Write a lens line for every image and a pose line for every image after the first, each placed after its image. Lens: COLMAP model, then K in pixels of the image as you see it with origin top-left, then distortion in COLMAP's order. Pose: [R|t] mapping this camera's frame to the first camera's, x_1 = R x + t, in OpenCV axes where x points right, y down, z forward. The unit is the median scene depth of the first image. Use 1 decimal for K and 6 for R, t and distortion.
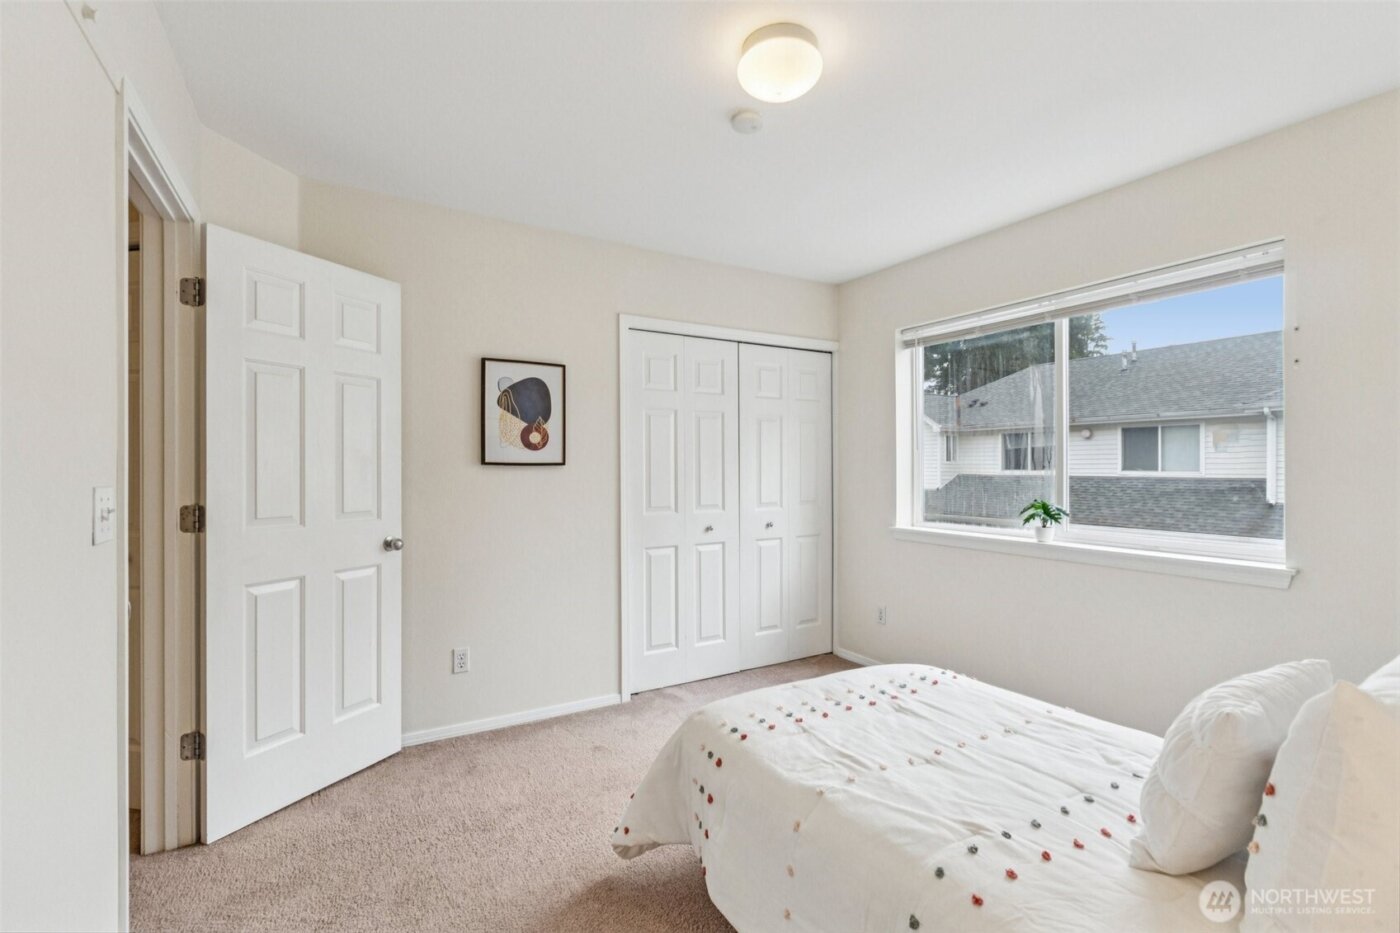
lens RADIAL K [[632.9, 0, 703.1], [0, 632.9, 467.8], [0, 0, 1]] dist [0.000704, 0.000061]
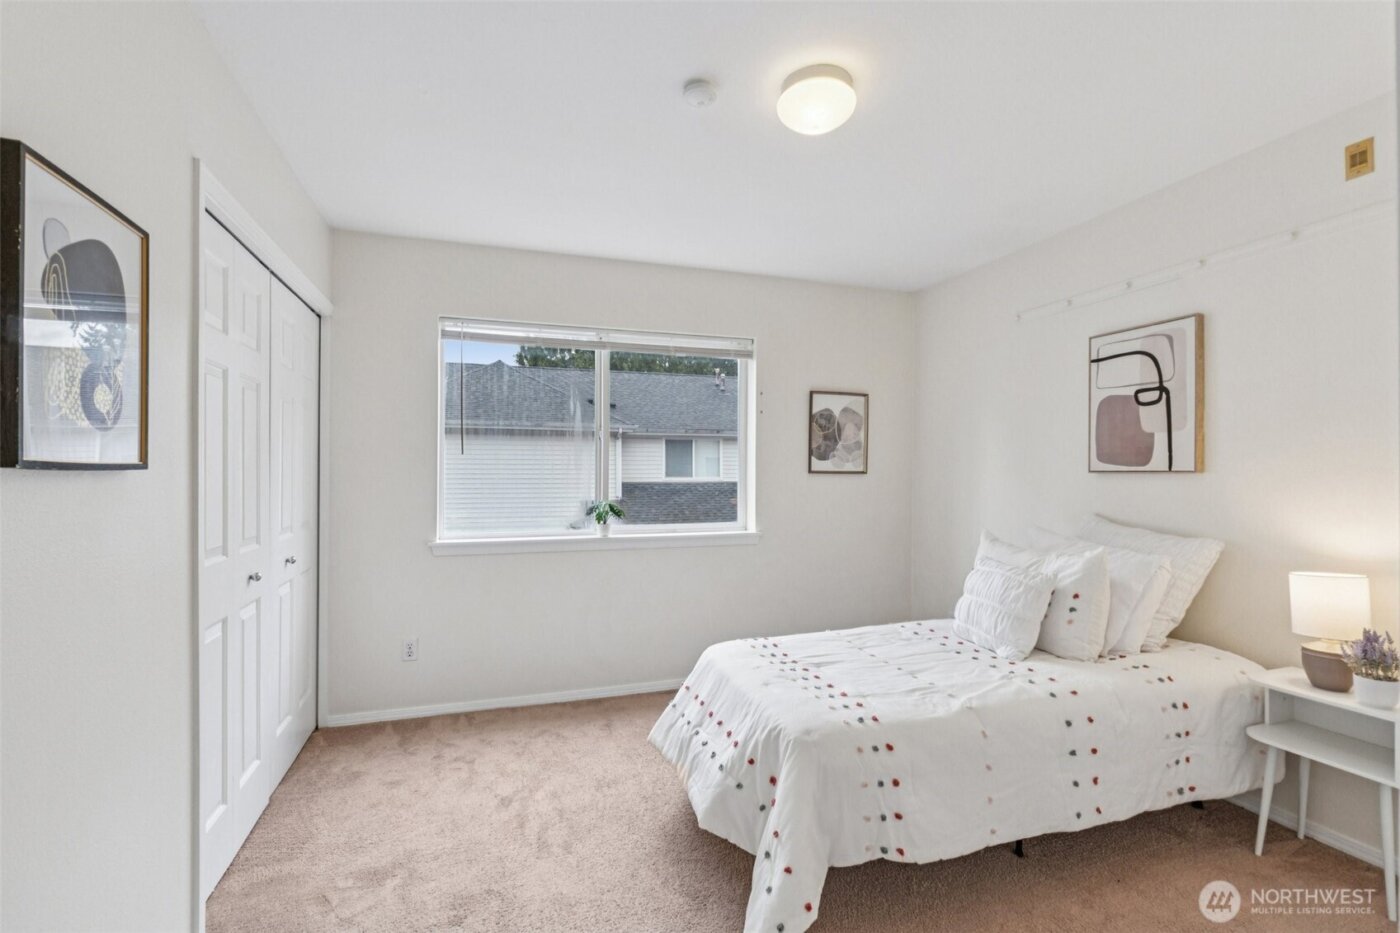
lens RADIAL K [[632.9, 0, 702.0], [0, 632.9, 469.5], [0, 0, 1]] dist [0.000704, 0.000061]
pose [[0.205899, 0.003945, 0.978565, -1.020169], [-0.000930, 0.999992, -0.003836, -0.005458], [-0.978573, -0.000121, 0.205901, 1.006509]]
